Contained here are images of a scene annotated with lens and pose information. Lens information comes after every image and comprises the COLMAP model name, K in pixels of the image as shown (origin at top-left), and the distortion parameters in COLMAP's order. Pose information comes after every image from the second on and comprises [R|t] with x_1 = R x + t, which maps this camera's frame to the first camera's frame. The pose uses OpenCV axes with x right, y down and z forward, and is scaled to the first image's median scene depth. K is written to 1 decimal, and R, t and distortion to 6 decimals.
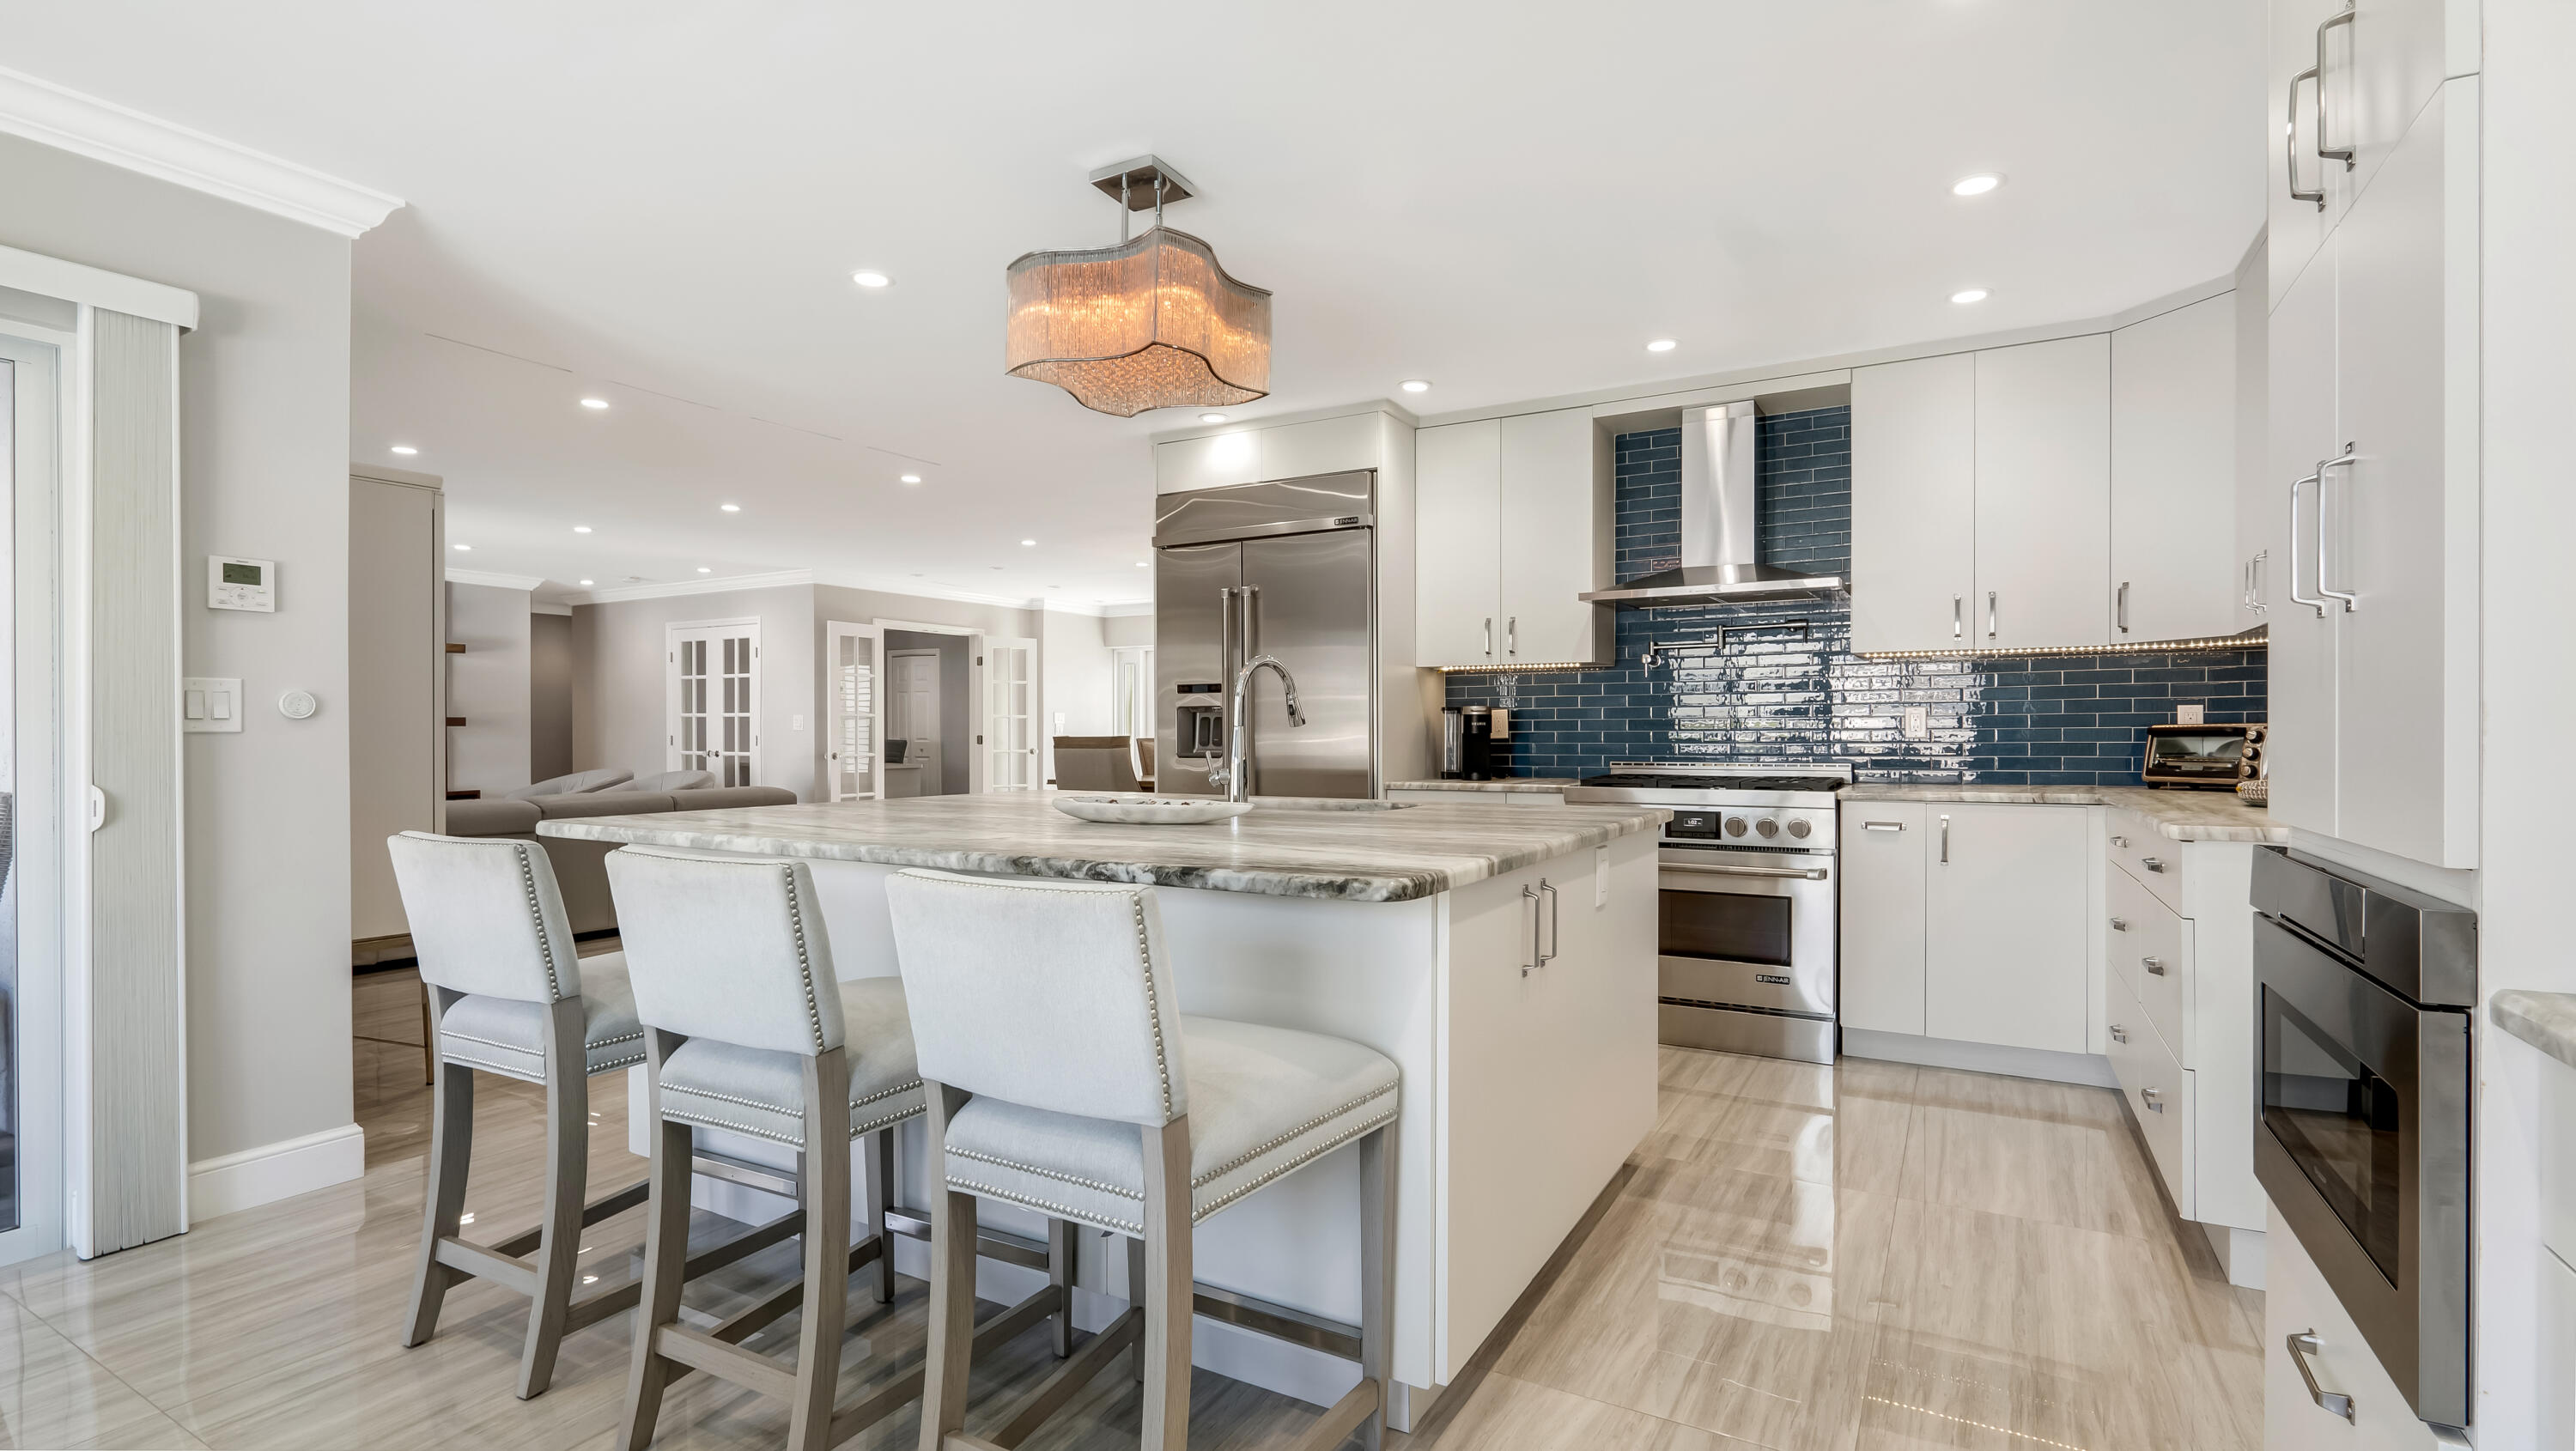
lens RADIAL K [[1226.6, 0, 1294.3], [0, 1226.6, 737.2], [0, 0, 1]] dist [-0.013477, -0.000191]
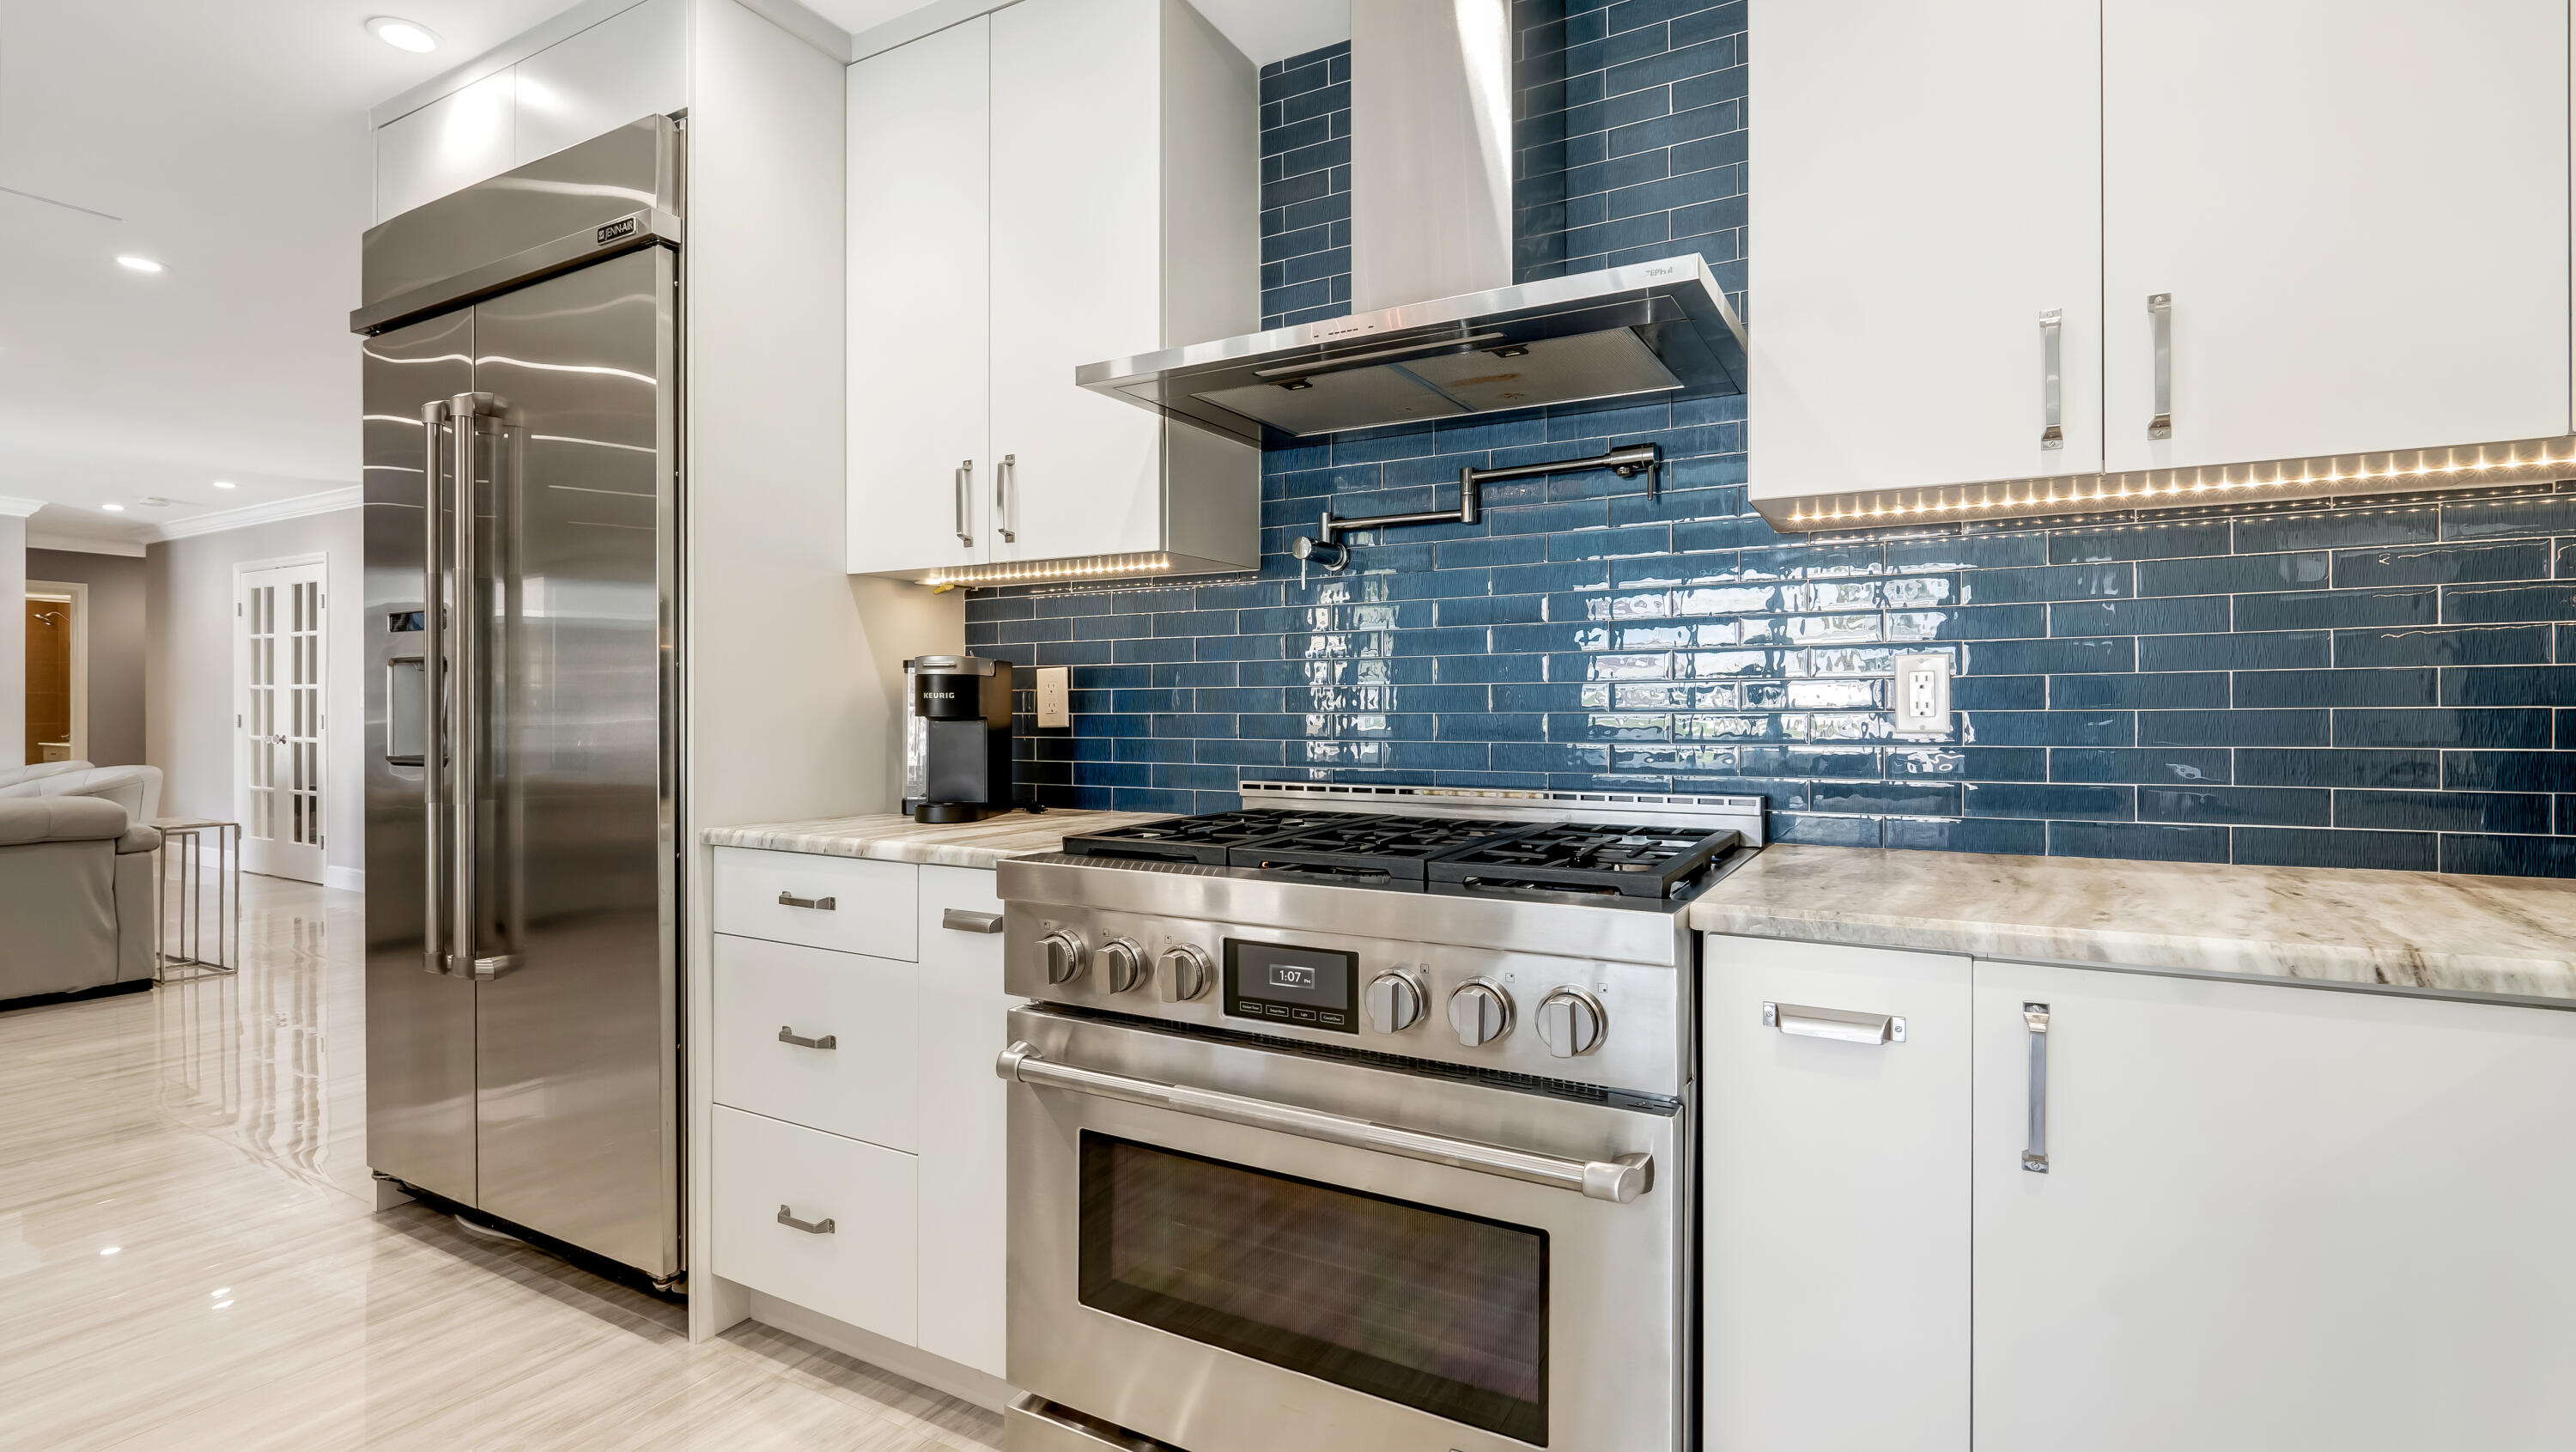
lens RADIAL K [[1189.9, 0, 1320.1], [0, 1189.9, 707.4], [0, 0, 1]] dist [-0.011091, -0.000097]
pose [[0.999622, 0.000313, 0.027498, 0.175545], [-0.000171, 0.999987, -0.005151, -0.002951], [-0.027499, 0.005144, 0.999609, 0.359458]]
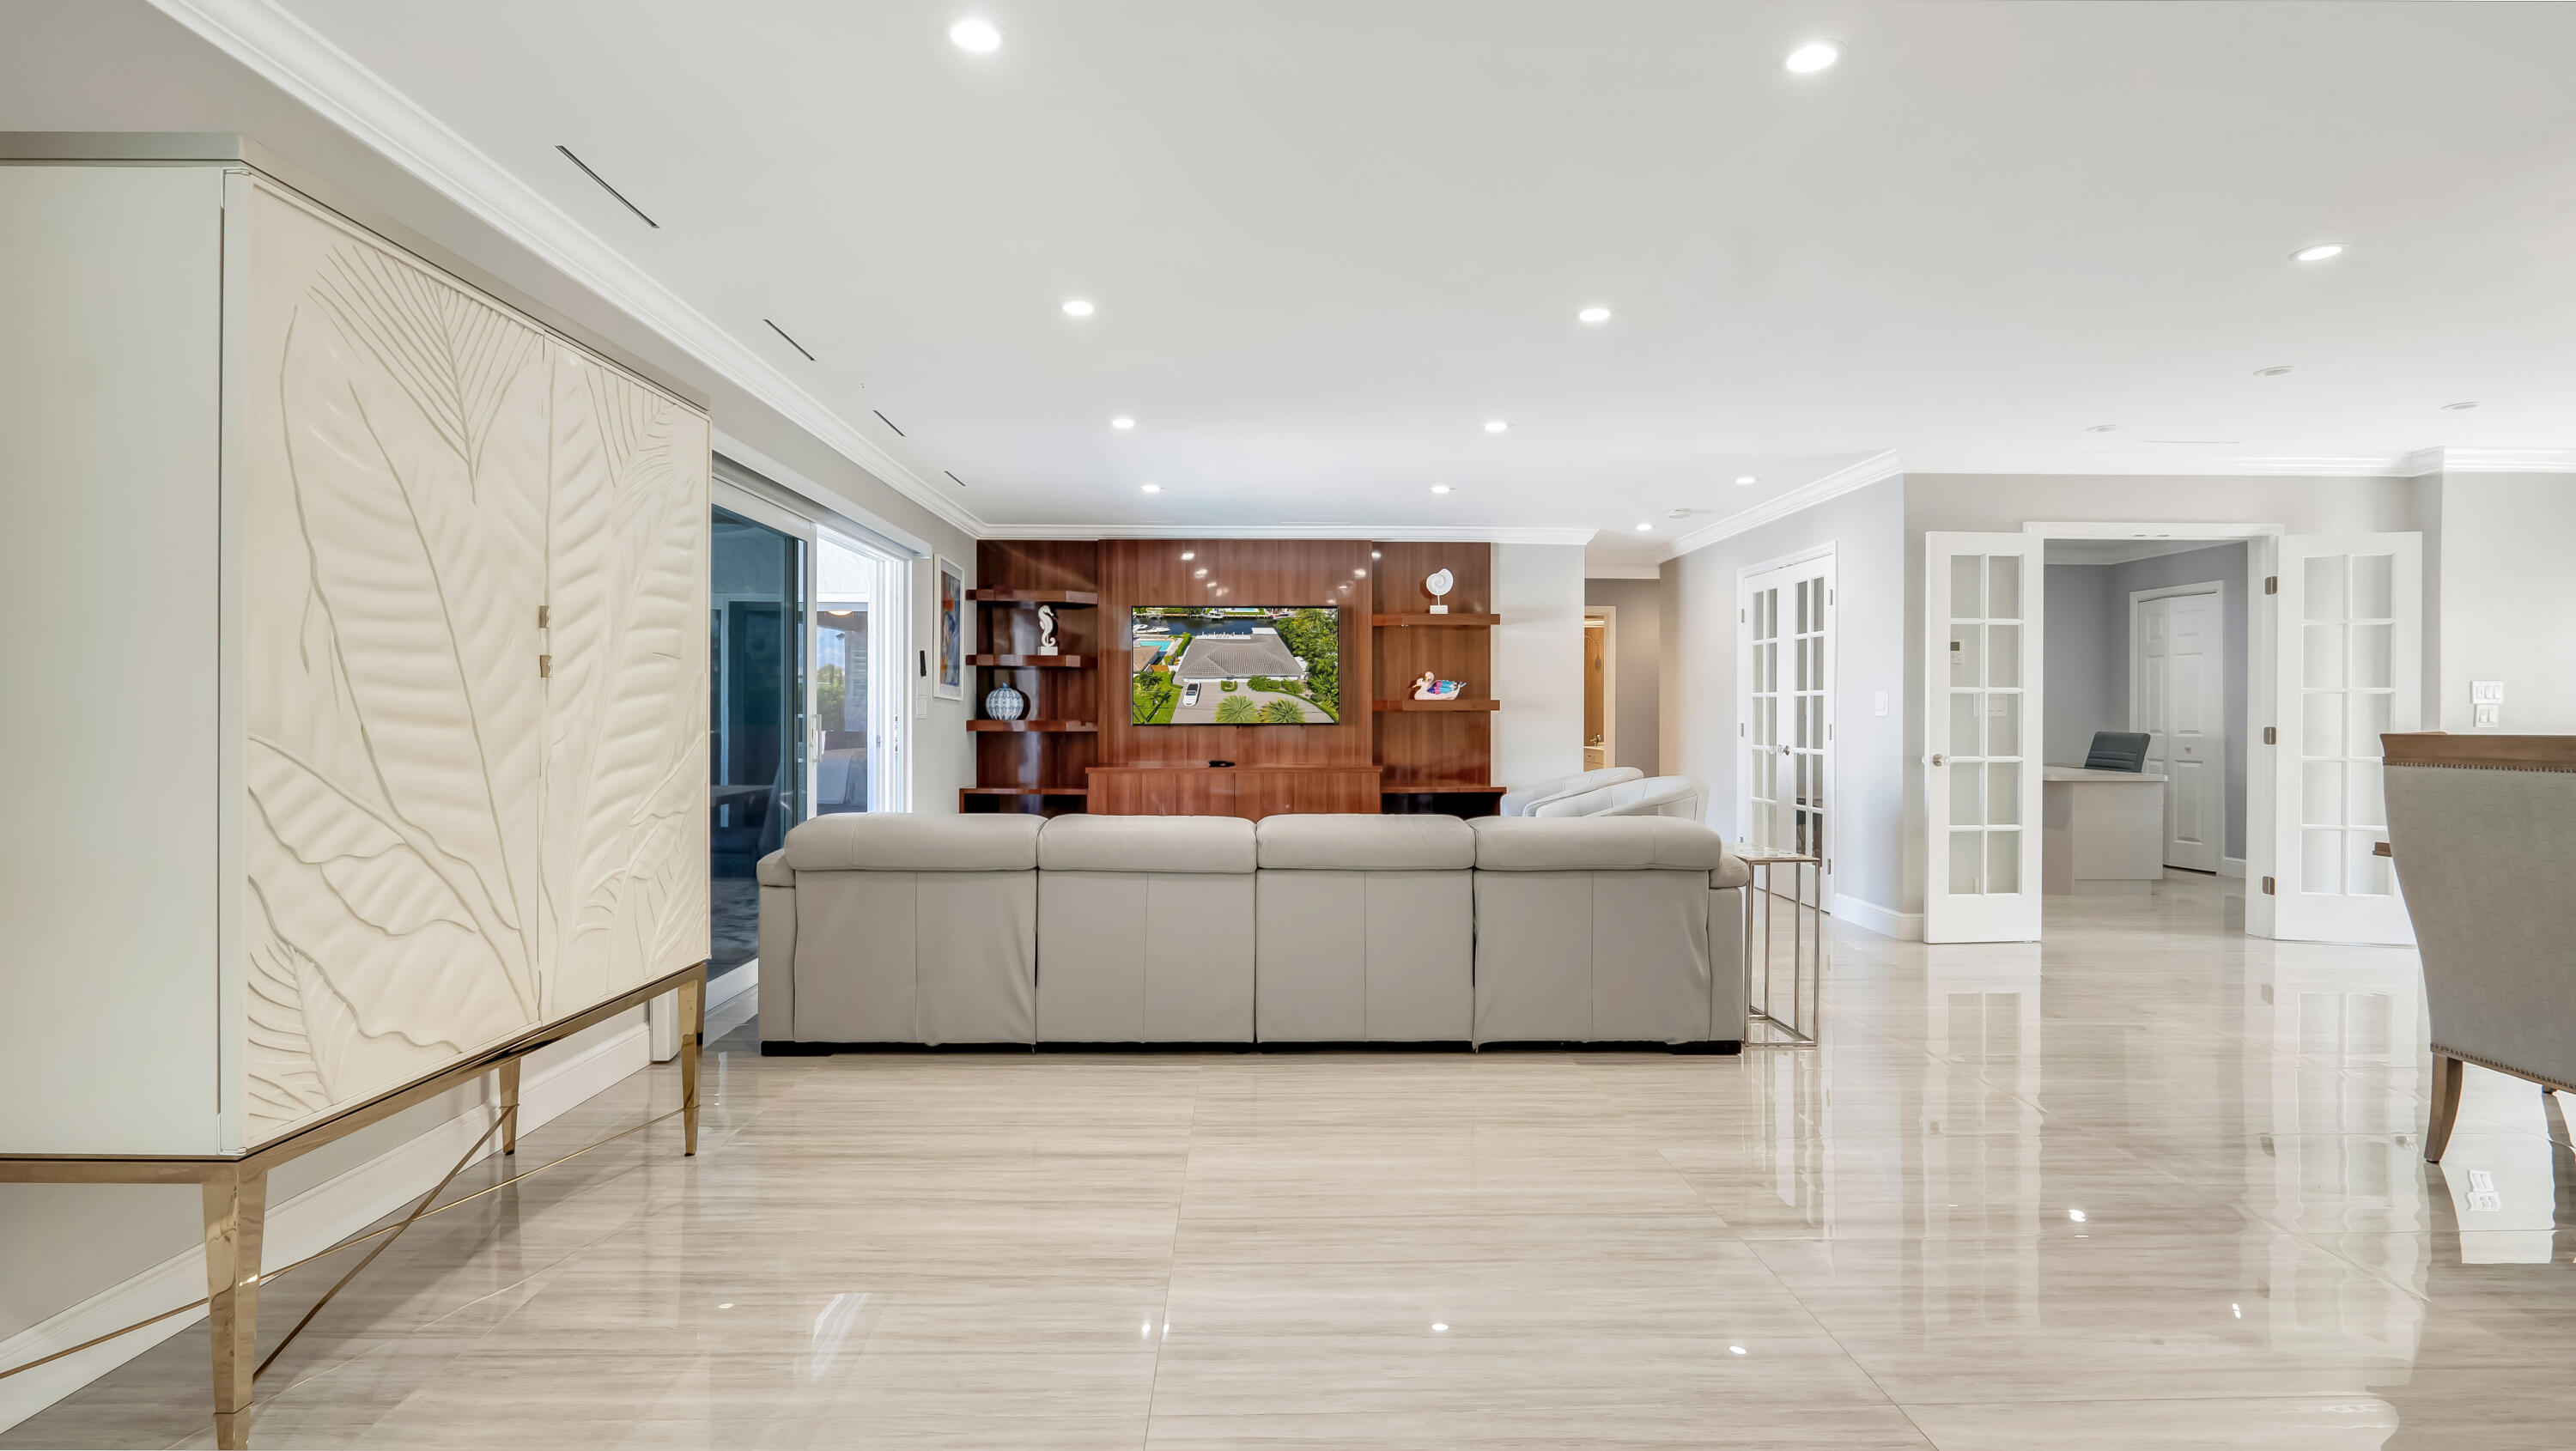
lens RADIAL K [[1185.8, 0, 1293.6], [0, 1185.8, 713.1], [0, 0, 1]] dist [-0.003717, -0.000083]
pose [[0.529068, 0.000042, -0.848580, -0.069717], [-0.007348, 0.999963, -0.004532, -0.003021], [0.848548, 0.008633, 0.529048, 0.542886]]
